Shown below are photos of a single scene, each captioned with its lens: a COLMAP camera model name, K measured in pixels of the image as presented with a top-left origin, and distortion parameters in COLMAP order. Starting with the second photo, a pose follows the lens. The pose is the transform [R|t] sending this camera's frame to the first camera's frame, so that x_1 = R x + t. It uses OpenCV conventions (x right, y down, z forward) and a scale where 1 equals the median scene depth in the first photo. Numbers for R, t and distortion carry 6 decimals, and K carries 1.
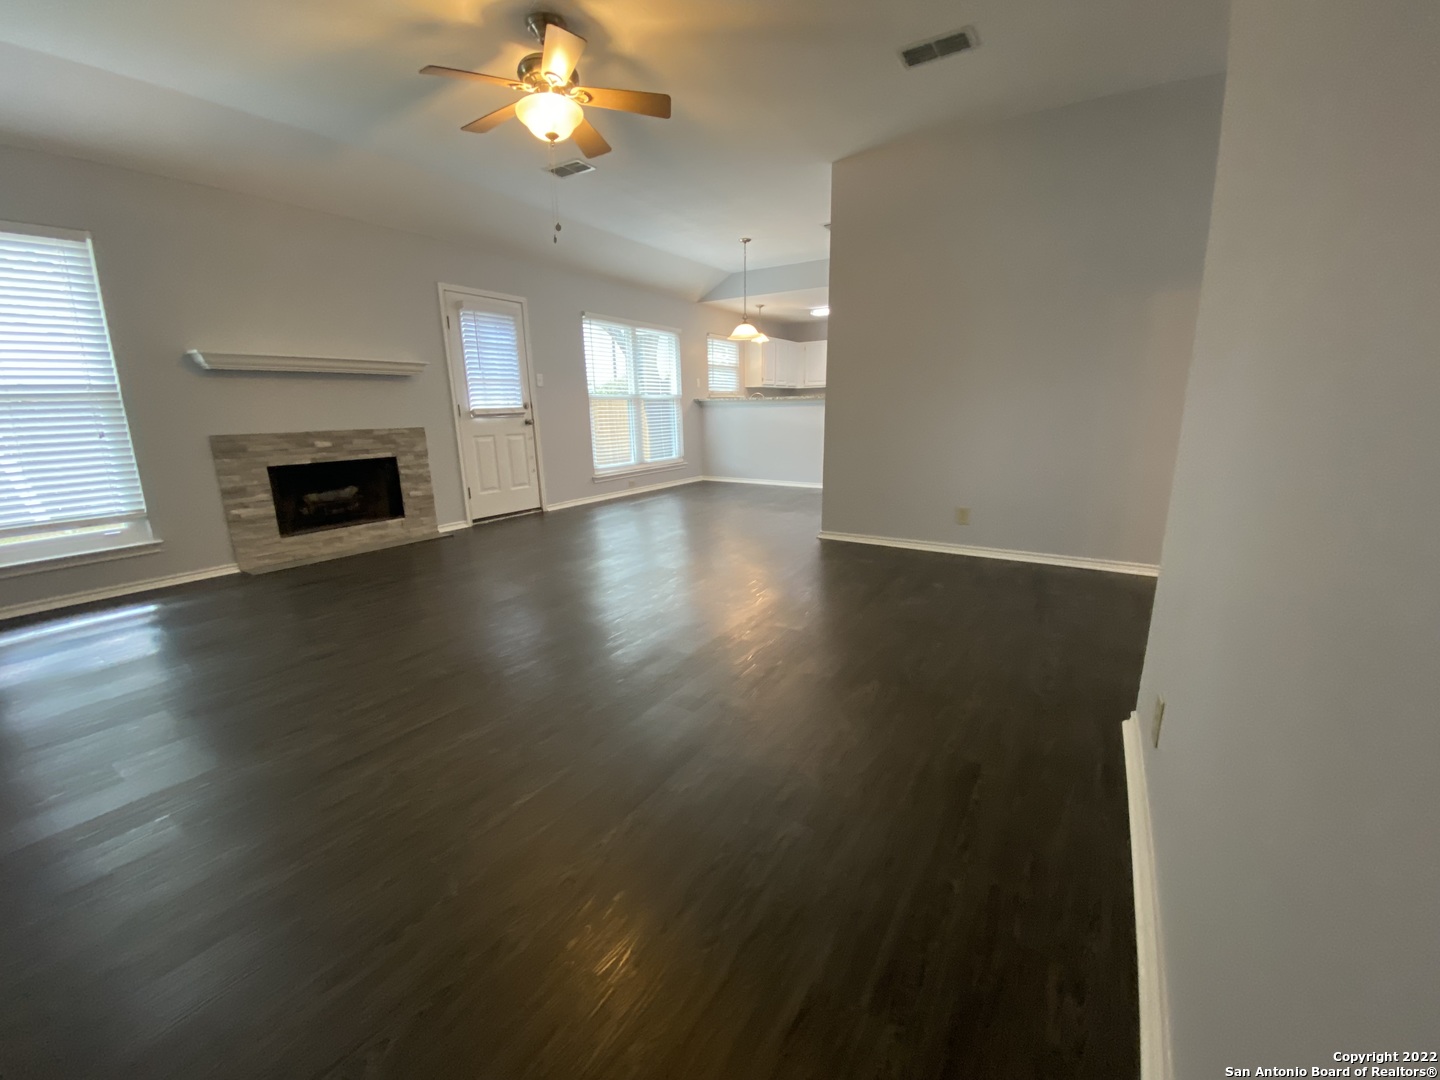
lens RADIAL K [[583.5, 0, 718.2], [0, 583.5, 540.6], [0, 0, 1]] dist [0.012401, -0.018258]
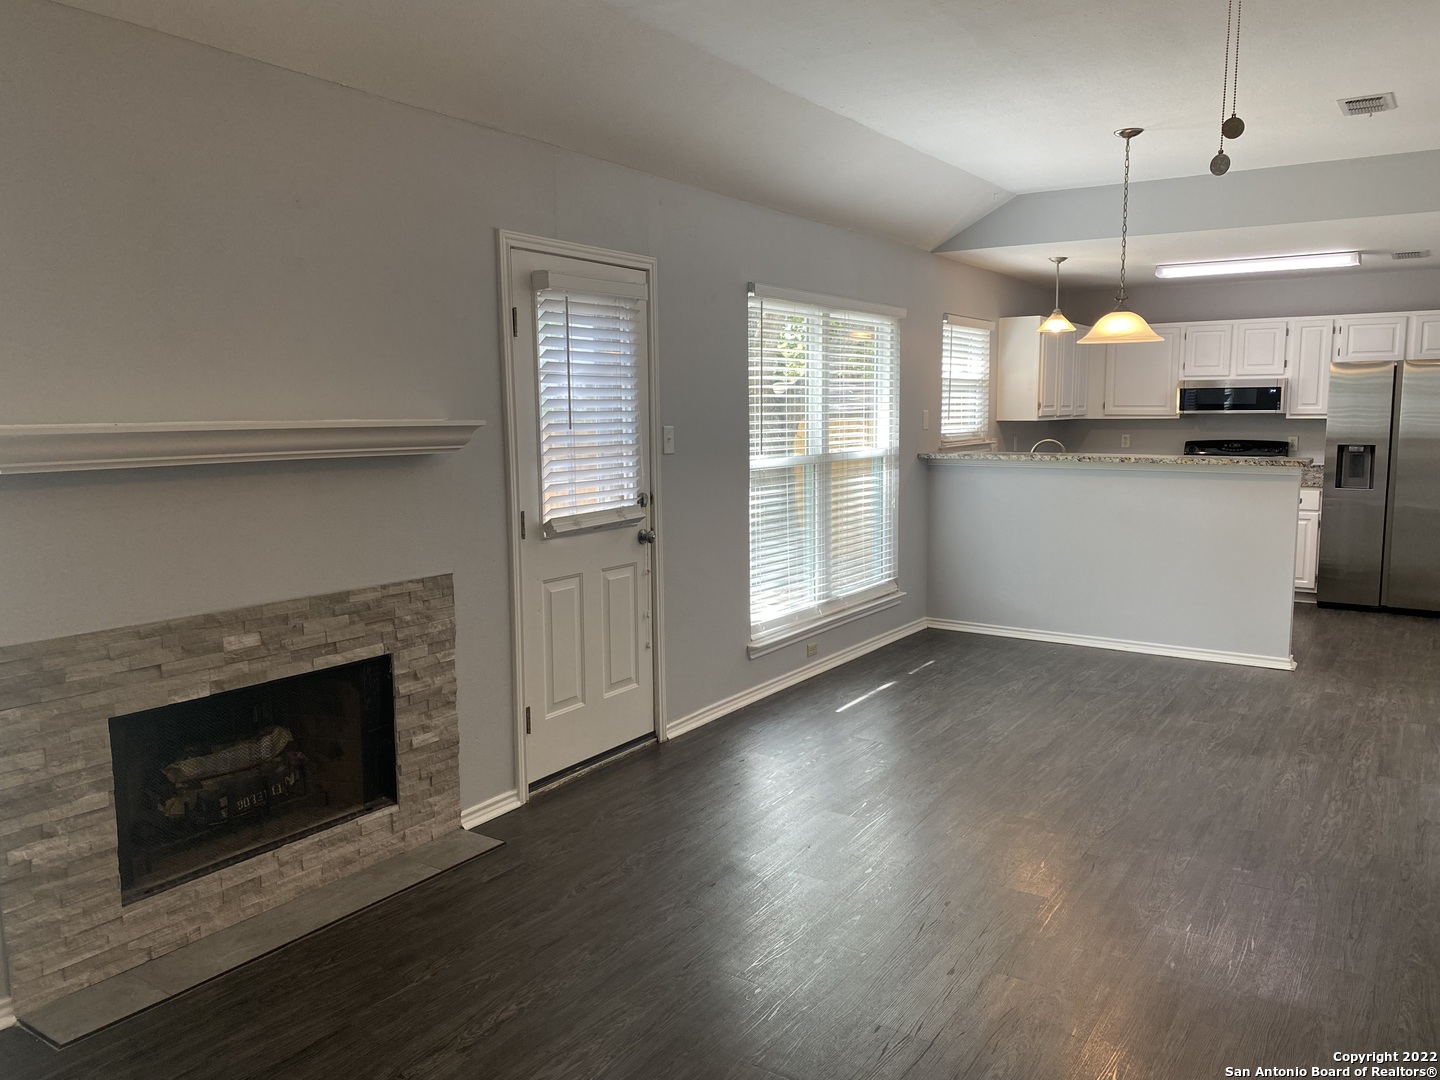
lens RADIAL K [[1104.7, 0, 720.7], [0, 1104.7, 531.2], [0, 0, 1]] dist [0.023665, -0.007320]
pose [[0.999785, 0.013776, -0.015488, -0.310984], [-0.015415, 0.993674, -0.111239, -0.143279], [0.013857, 0.111454, 0.993673, 0.239421]]
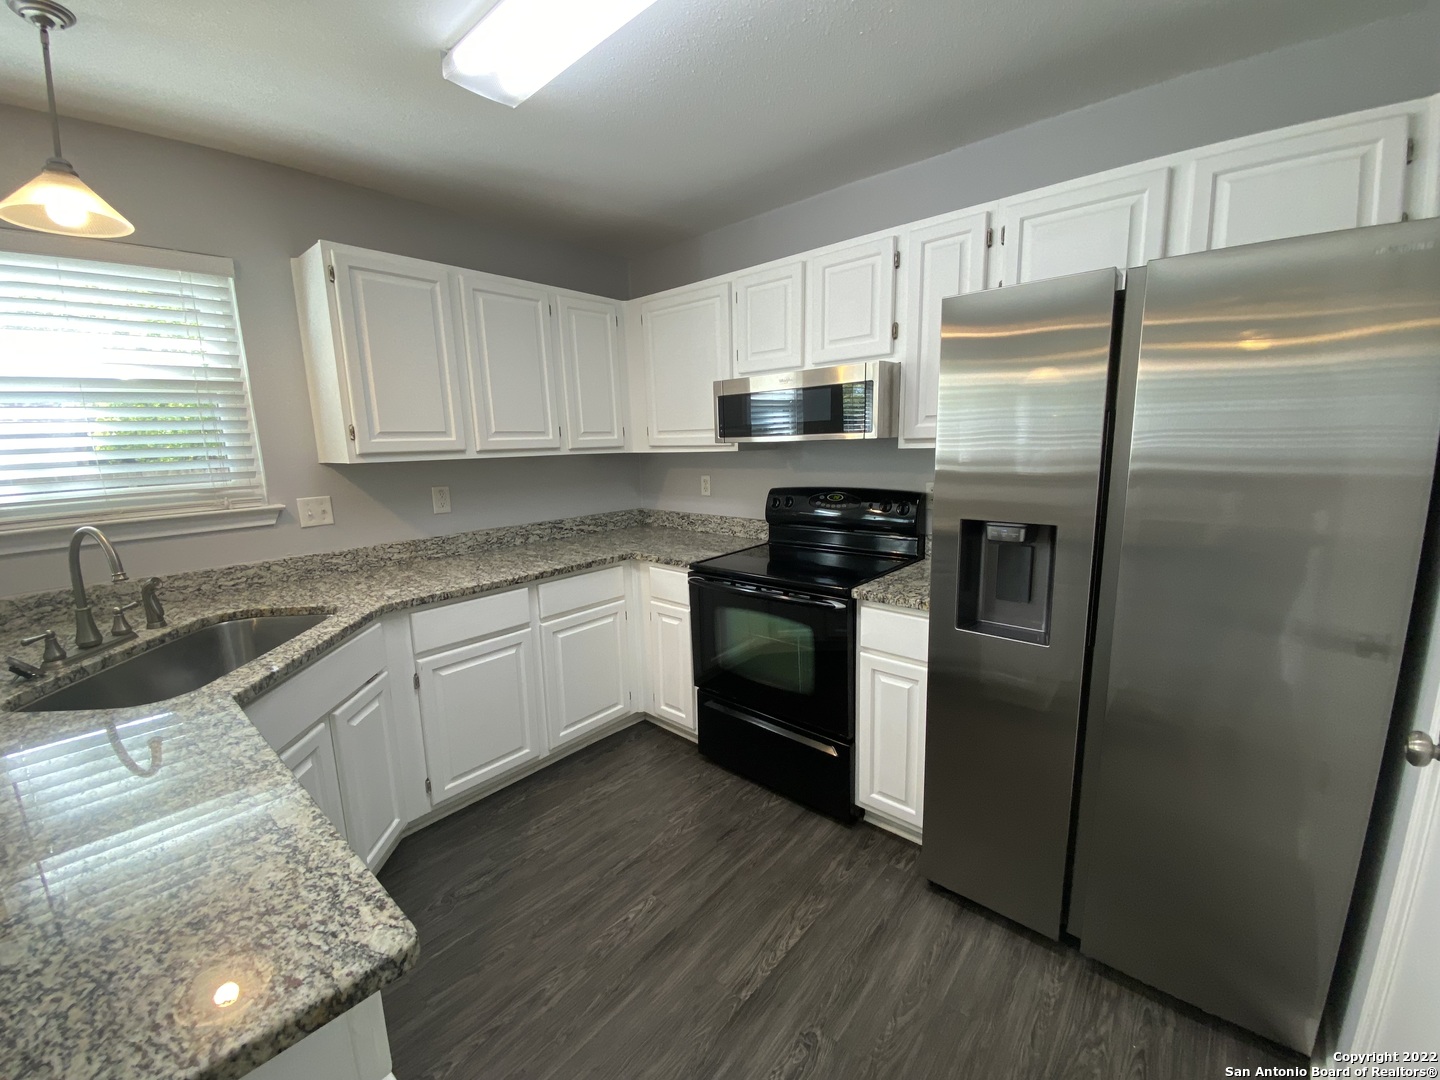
lens RADIAL K [[577.3, 0, 714.7], [0, 577.3, 543.6], [0, 0, 1]] dist [0.030134, -0.027131]
pose [[0.988380, 0.016413, -0.151118, 0.474109], [-0.022325, 0.999047, -0.037510, -0.433994], [0.150358, 0.040448, 0.987804, 1.506843]]
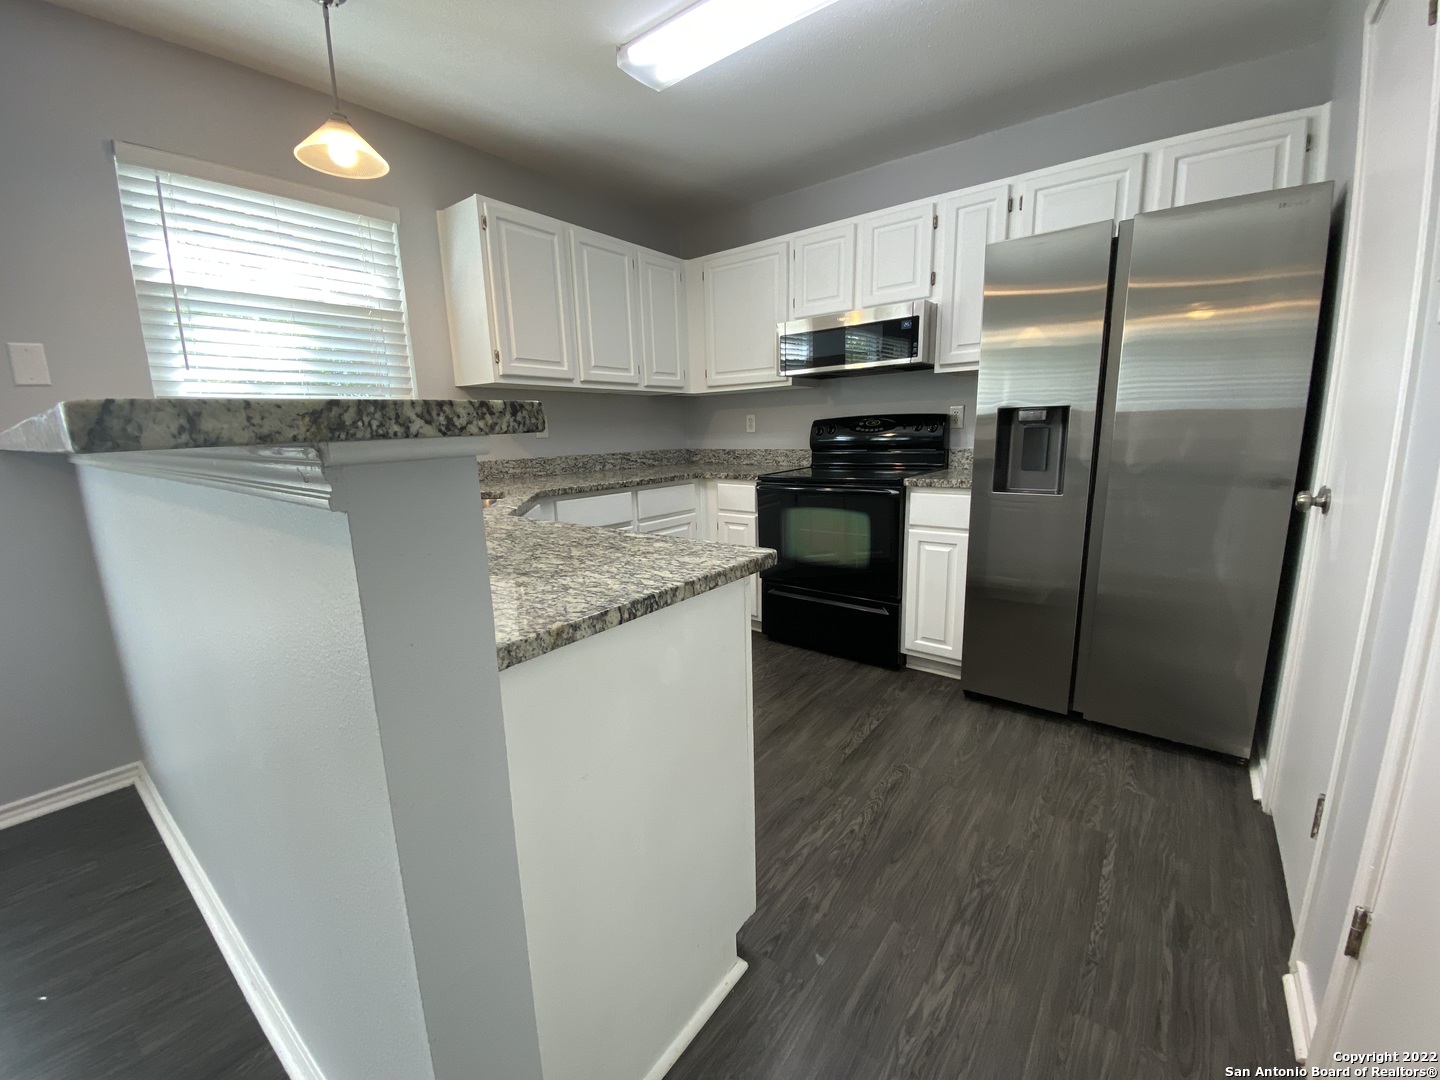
lens RADIAL K [[577.3, 0, 714.7], [0, 577.3, 543.6], [0, 0, 1]] dist [0.030134, -0.027131]
pose [[0.995701, 0.008532, -0.092235, 0.387654], [-0.010580, 0.999708, -0.021735, -0.348226], [0.092023, 0.022617, 0.995500, 1.388669]]
